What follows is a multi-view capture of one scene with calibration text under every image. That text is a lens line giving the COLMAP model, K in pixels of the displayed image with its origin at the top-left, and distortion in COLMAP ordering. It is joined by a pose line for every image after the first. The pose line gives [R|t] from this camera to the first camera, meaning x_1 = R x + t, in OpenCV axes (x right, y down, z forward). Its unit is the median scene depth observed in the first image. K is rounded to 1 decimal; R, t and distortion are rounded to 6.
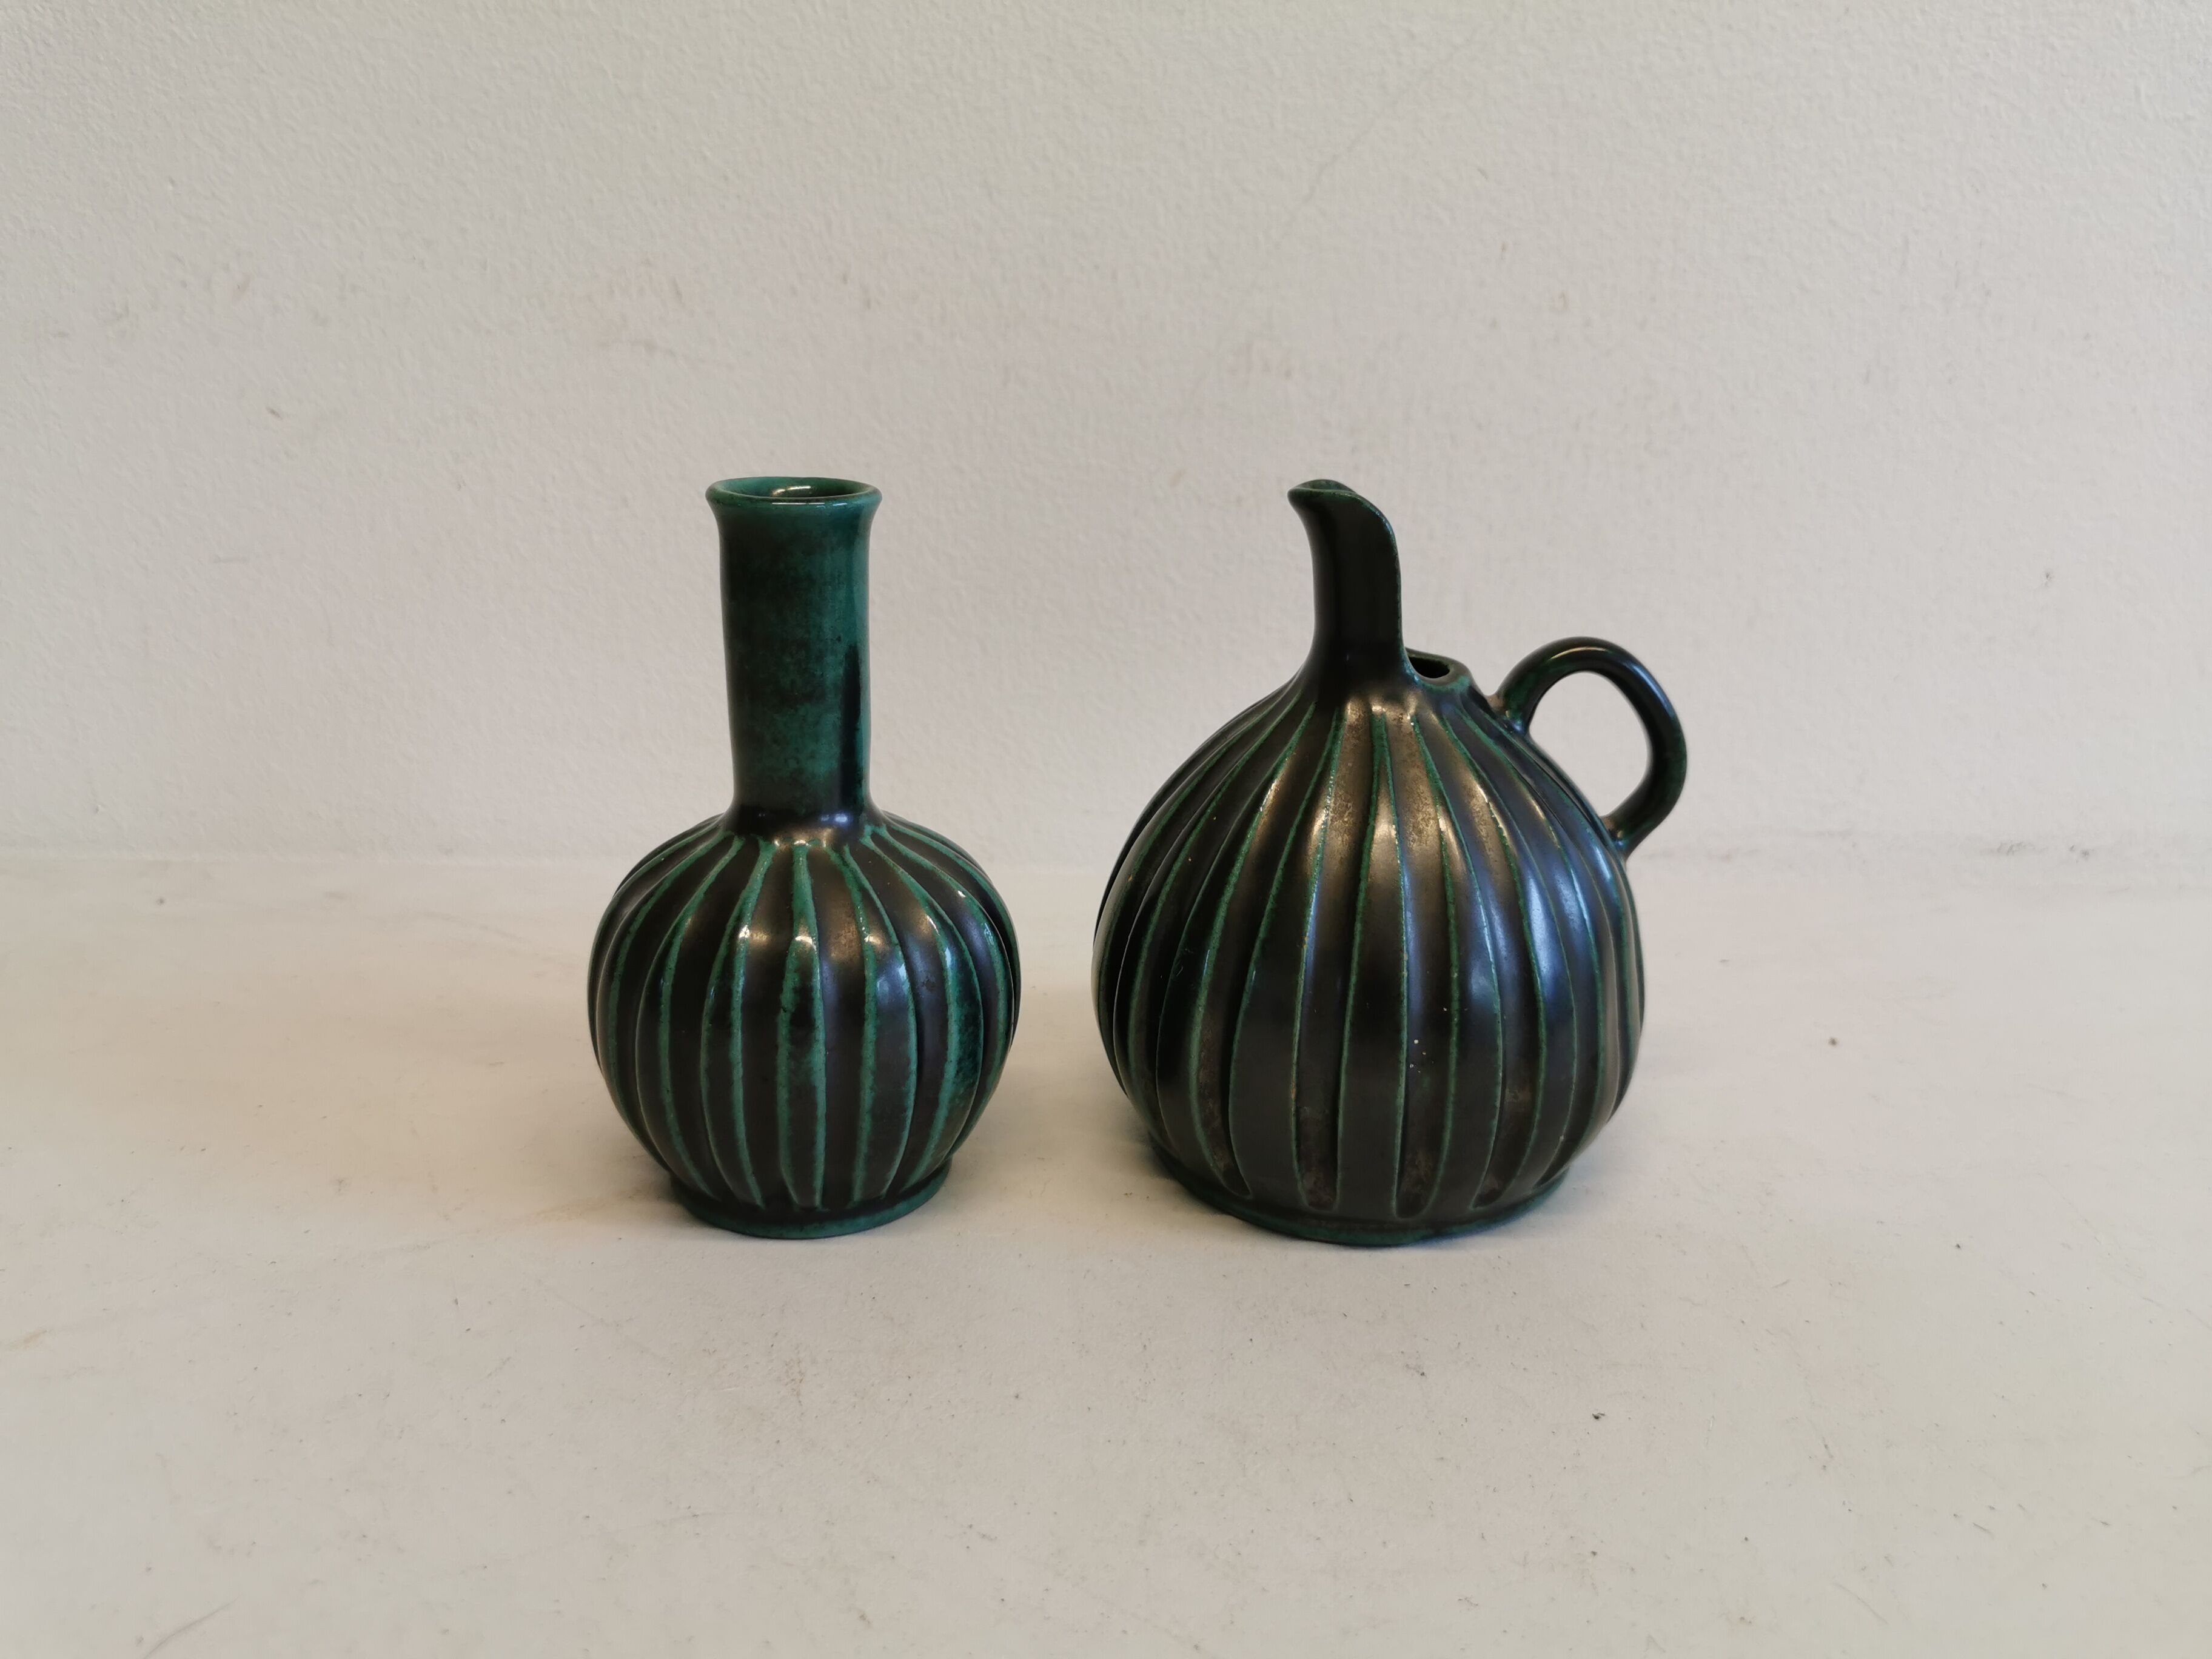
lens RADIAL K [[1713.5, 0, 1106.0], [0, 1713.5, 829.5], [0, 0, 1]] dist [0.039240, -0.085753]
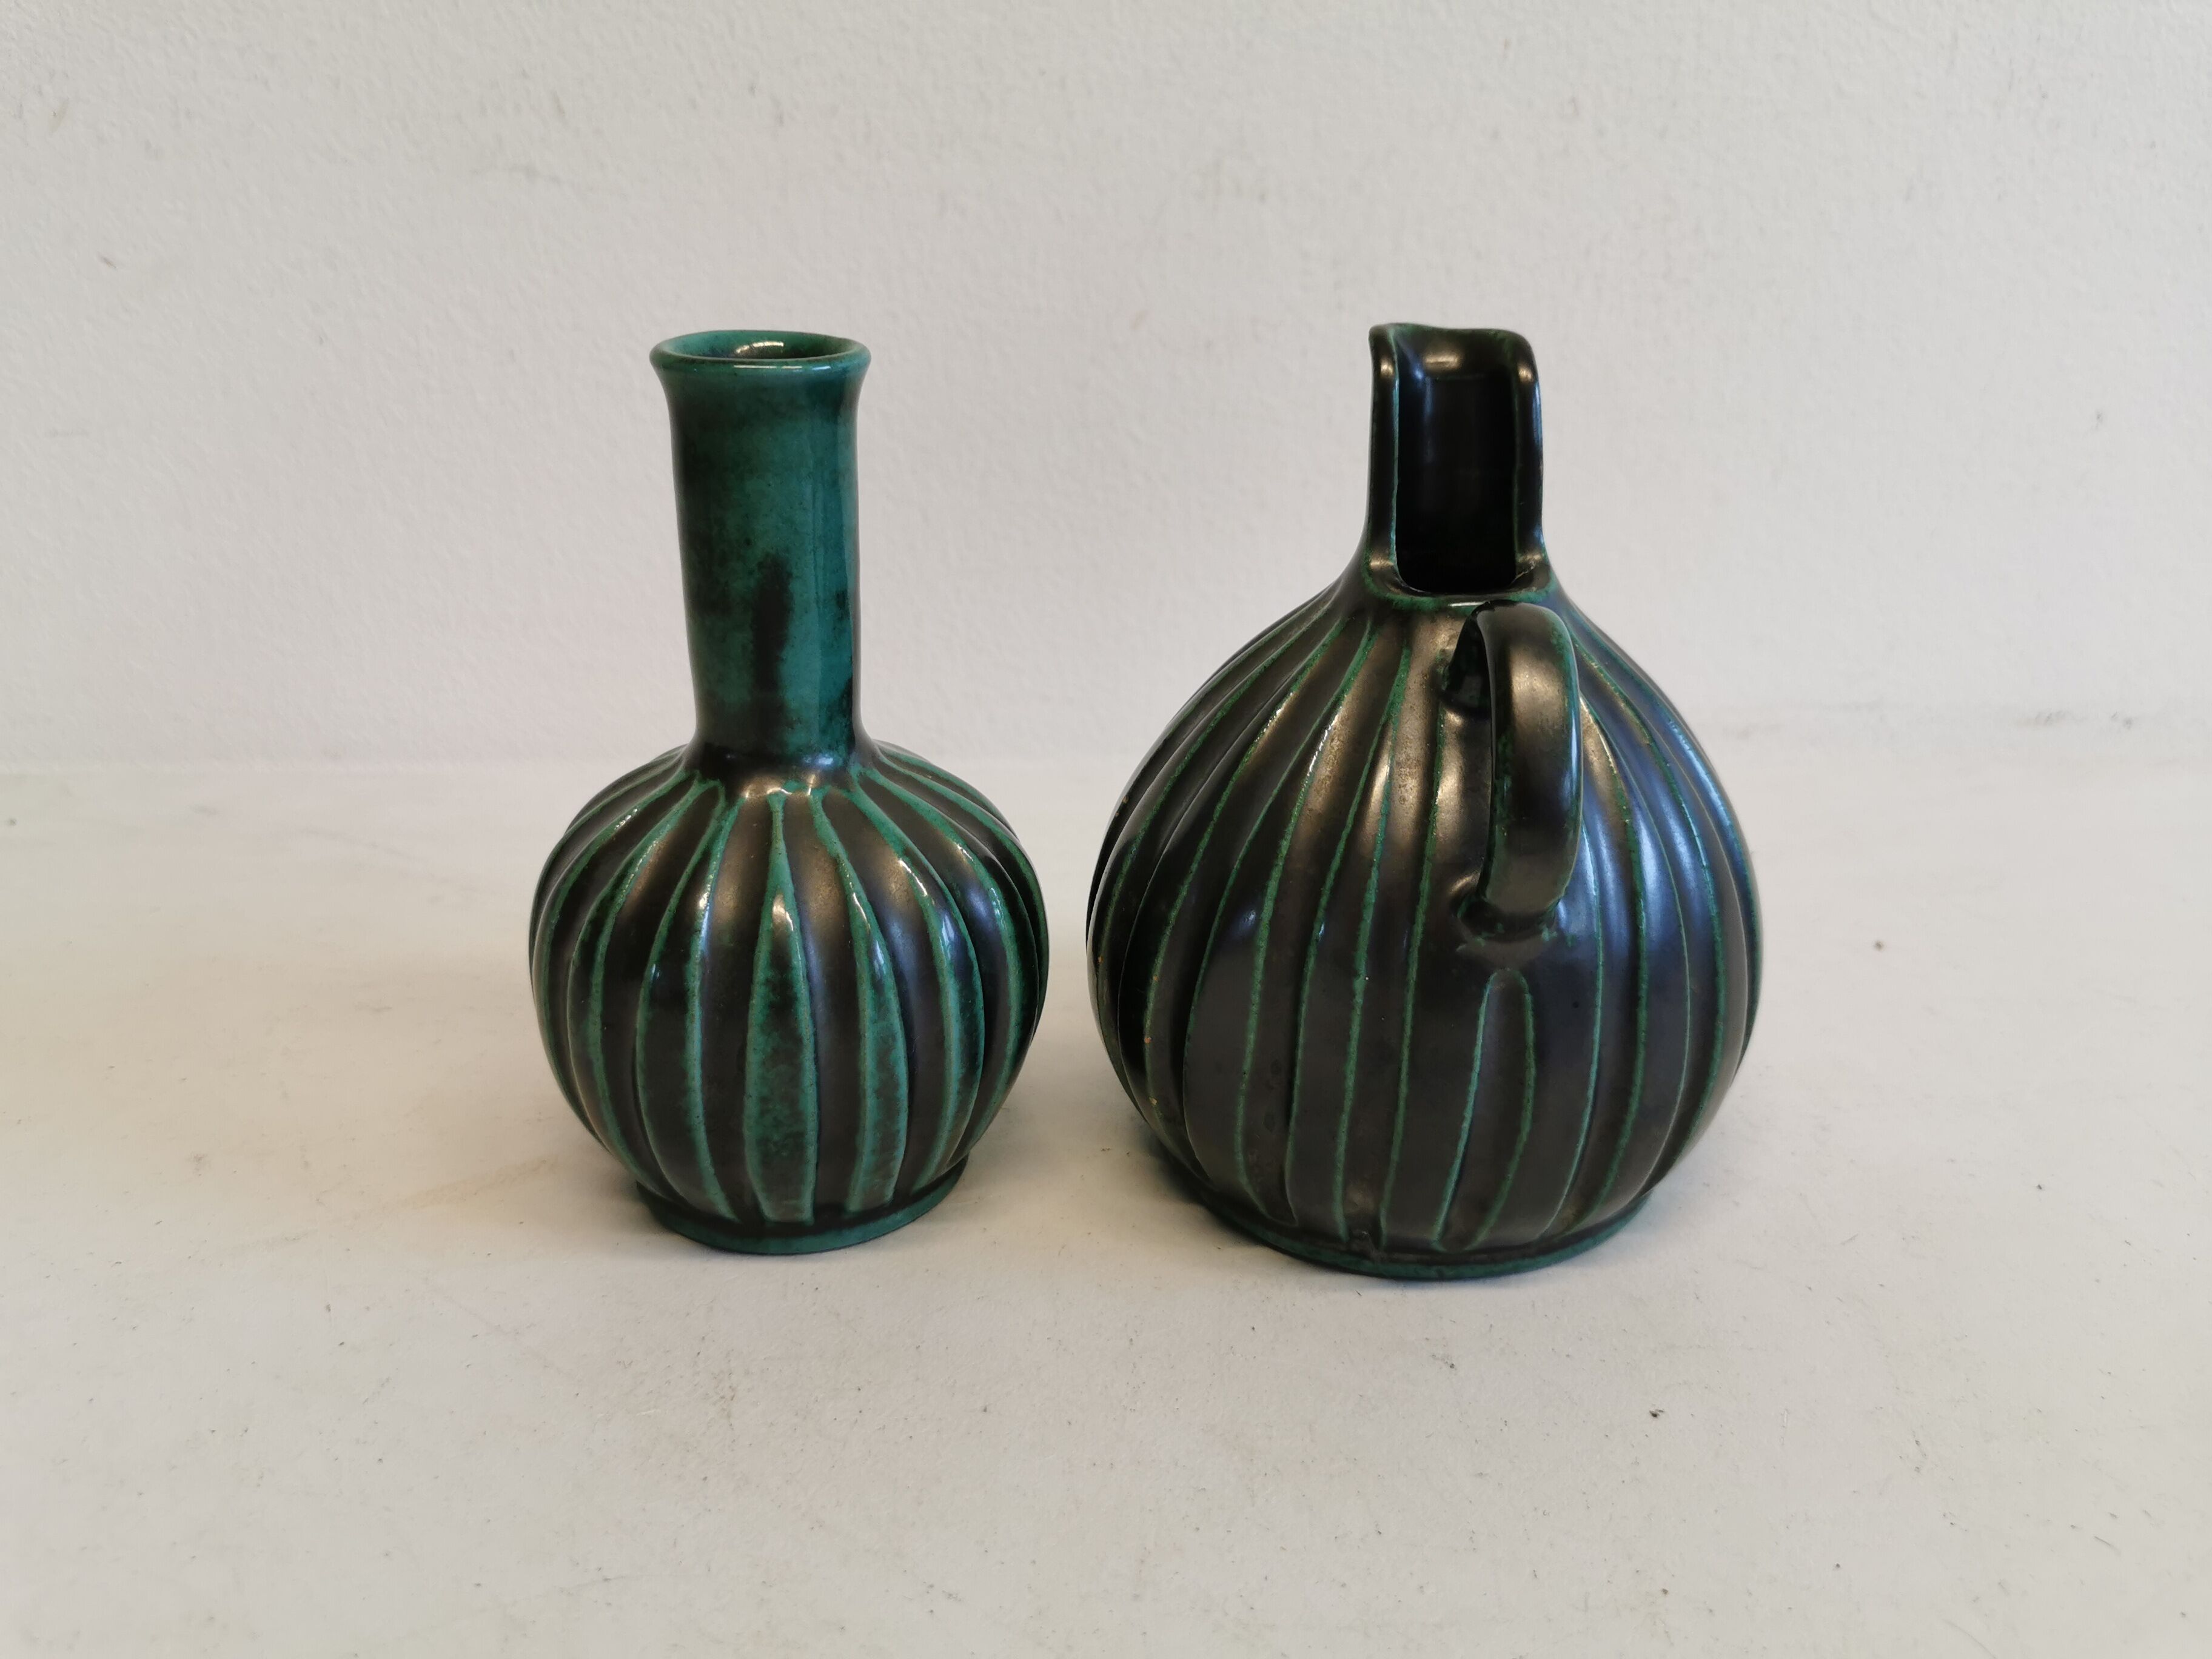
lens RADIAL K [[1711.8, 0, 1104.1], [0, 1711.8, 833.1], [0, 0, 1]] dist [0.032161, -0.074304]
pose [[0.999451, -0.021777, 0.024970, -0.004354], [0.019543, 0.996063, 0.086465, -0.018117], [-0.026754, -0.085930, 0.995942, 0.099798]]
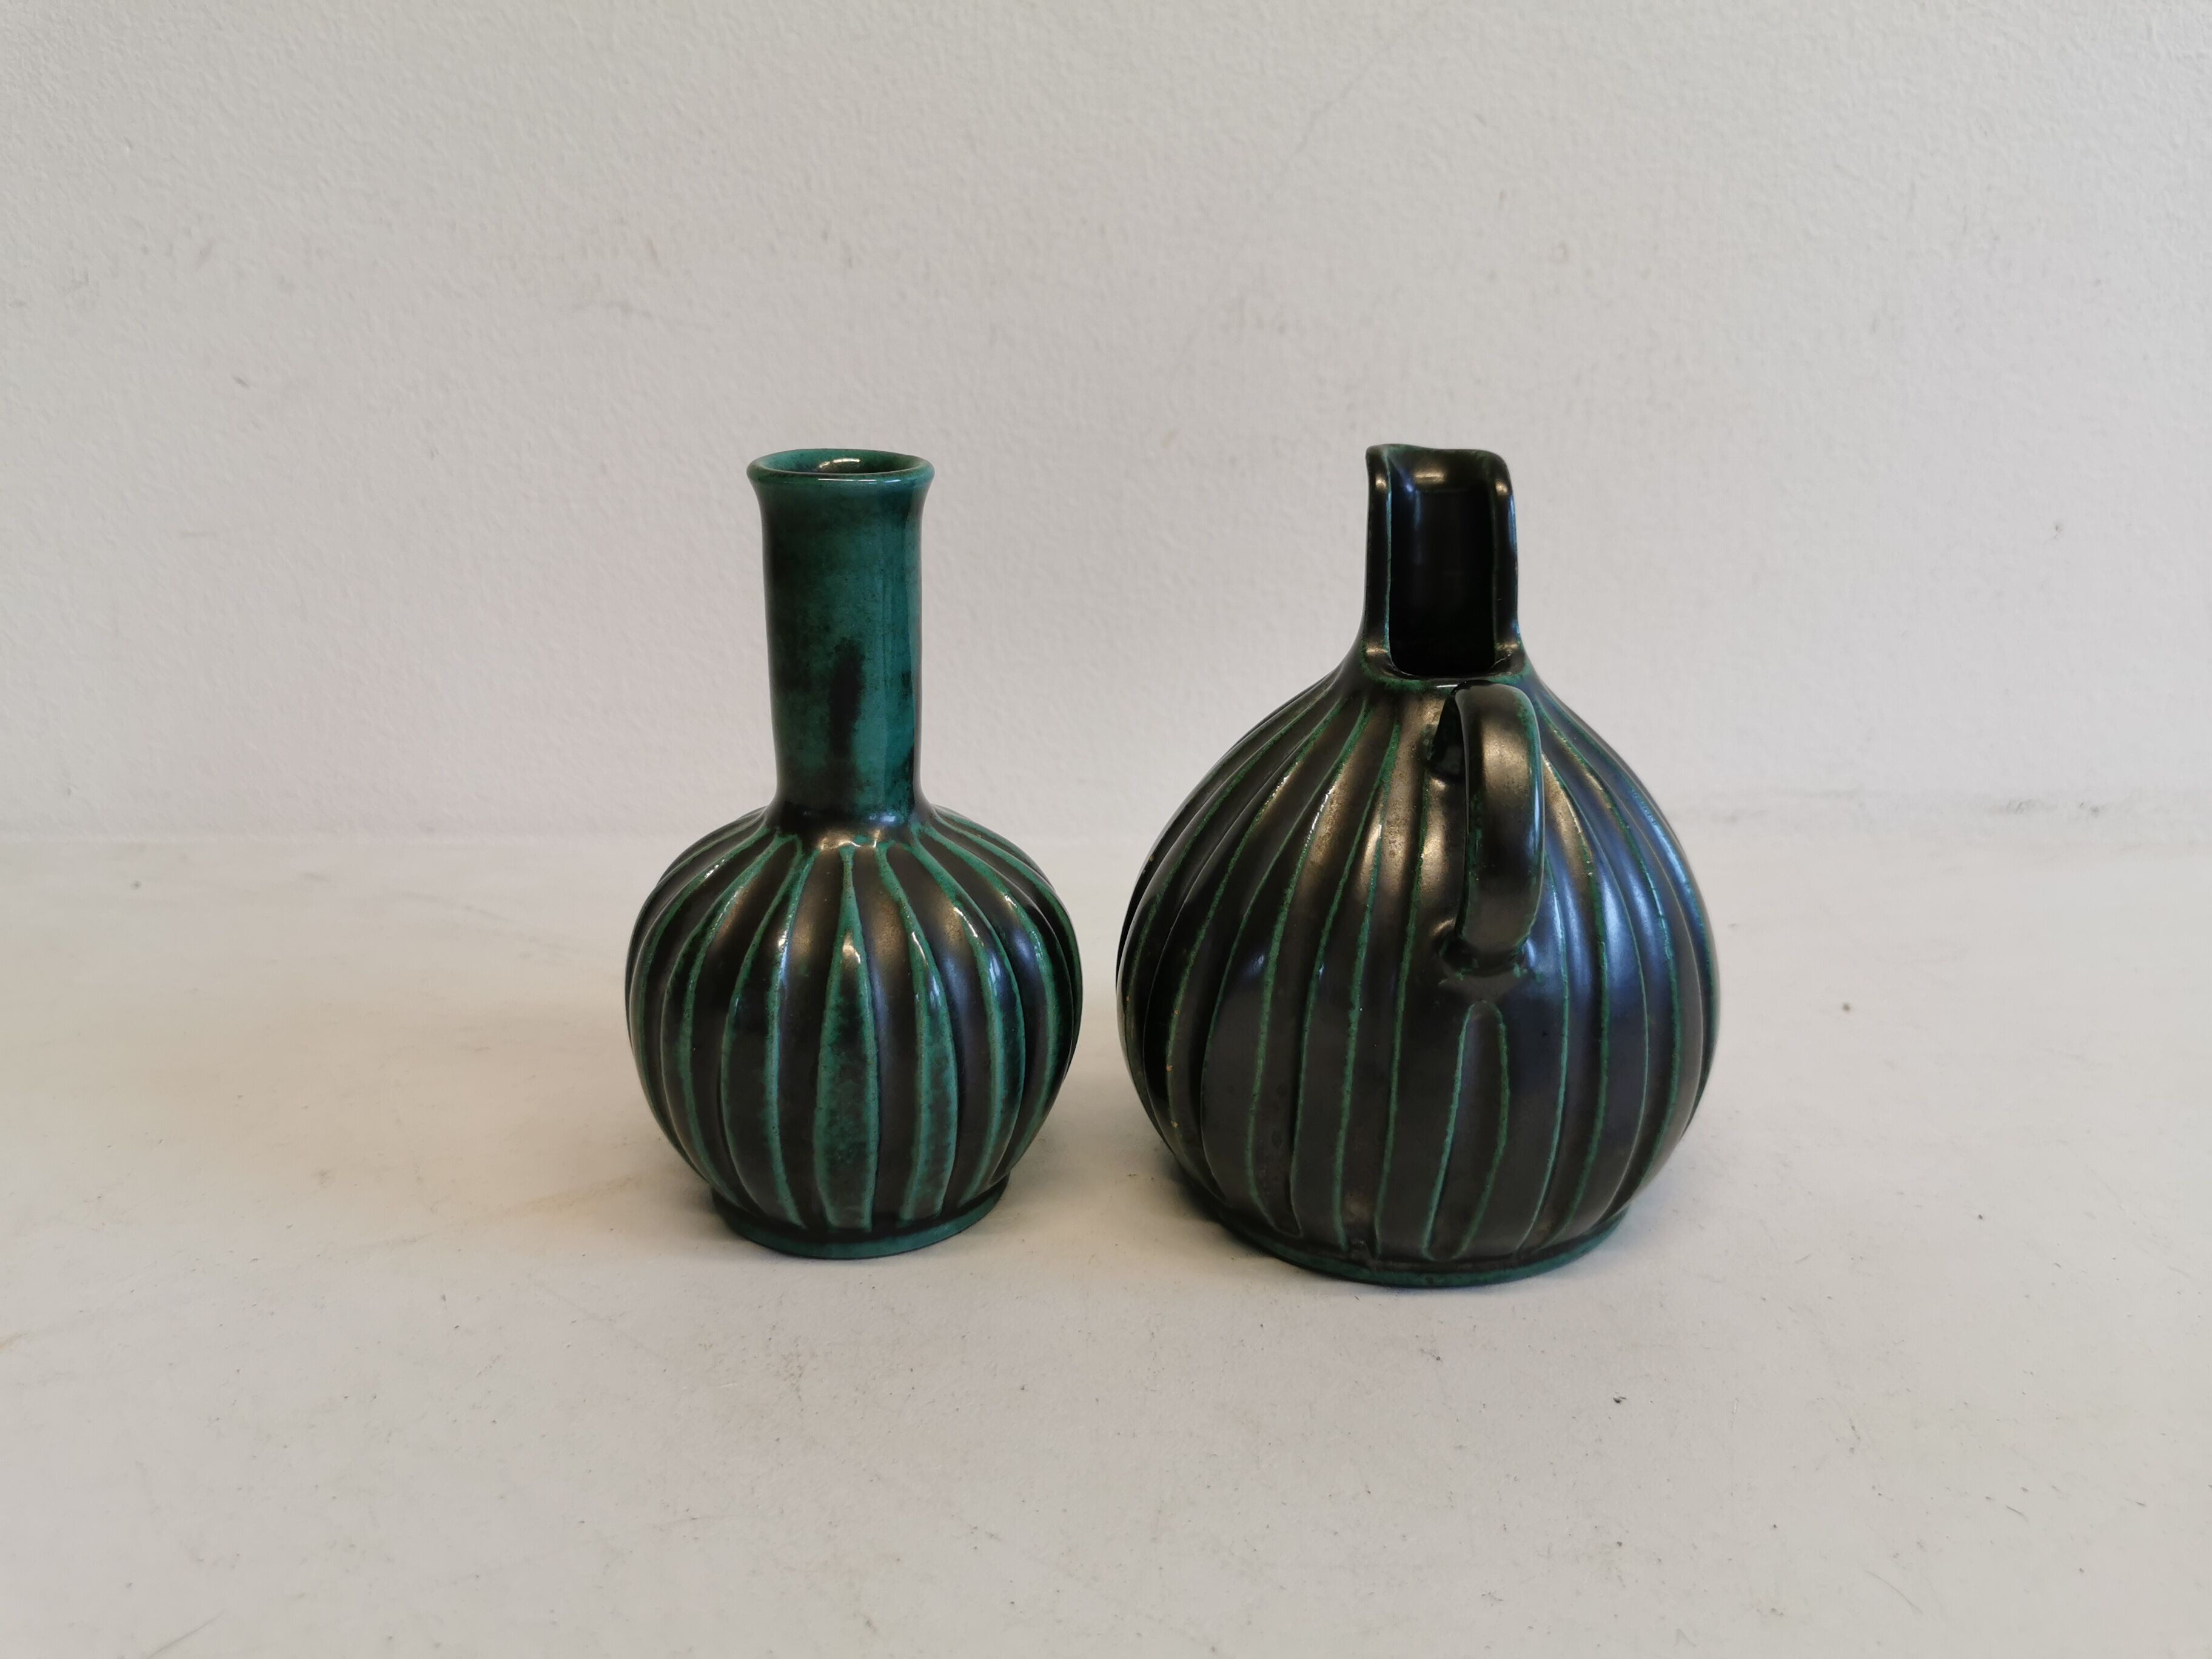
lens RADIAL K [[1711.8, 0, 1104.1], [0, 1711.8, 833.1], [0, 0, 1]] dist [0.032161, -0.074304]
pose [[0.999898, -0.013087, 0.005682, -0.004178], [0.012947, 0.999627, 0.024035, -0.004274], [-0.005994, -0.023959, 0.999695, 0.021440]]
